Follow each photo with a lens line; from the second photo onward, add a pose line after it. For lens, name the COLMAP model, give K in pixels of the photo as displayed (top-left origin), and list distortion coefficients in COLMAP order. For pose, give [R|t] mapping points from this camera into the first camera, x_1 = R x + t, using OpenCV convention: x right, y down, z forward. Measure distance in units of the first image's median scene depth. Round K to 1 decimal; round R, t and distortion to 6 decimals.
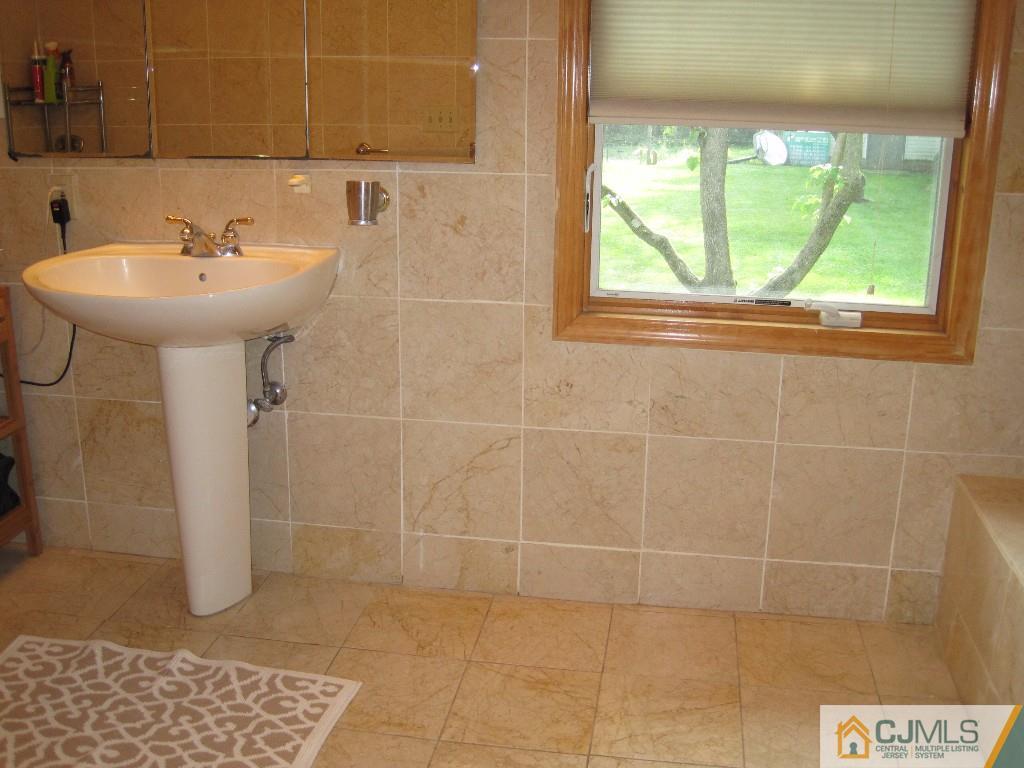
lens RADIAL K [[1046.9, 0, 496.5], [0, 1046.9, 378.9], [0, 0, 1]] dist [-0.194308, 0.182489]
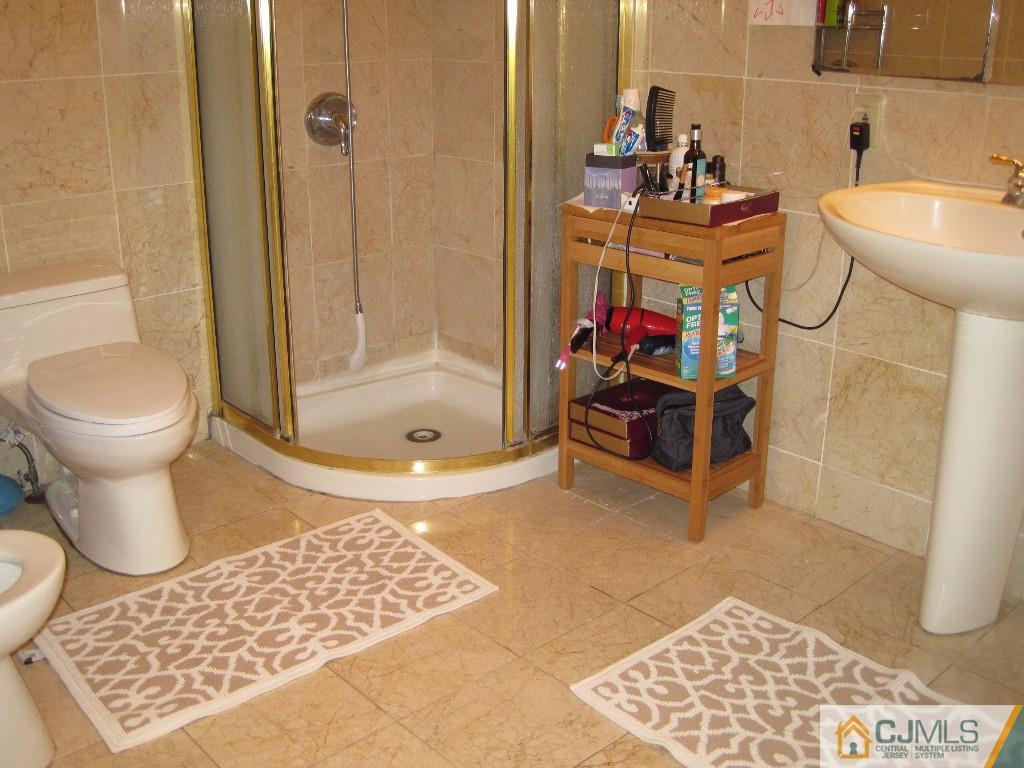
lens RADIAL K [[1046.9, 0, 496.5], [0, 1046.9, 378.9], [0, 0, 1]] dist [-0.194308, 0.182489]
pose [[0.780349, 0.199031, -0.592826, -0.119085], [-0.166317, 0.979911, 0.110061, -0.004984], [0.602822, 0.012711, 0.797774, 0.119572]]
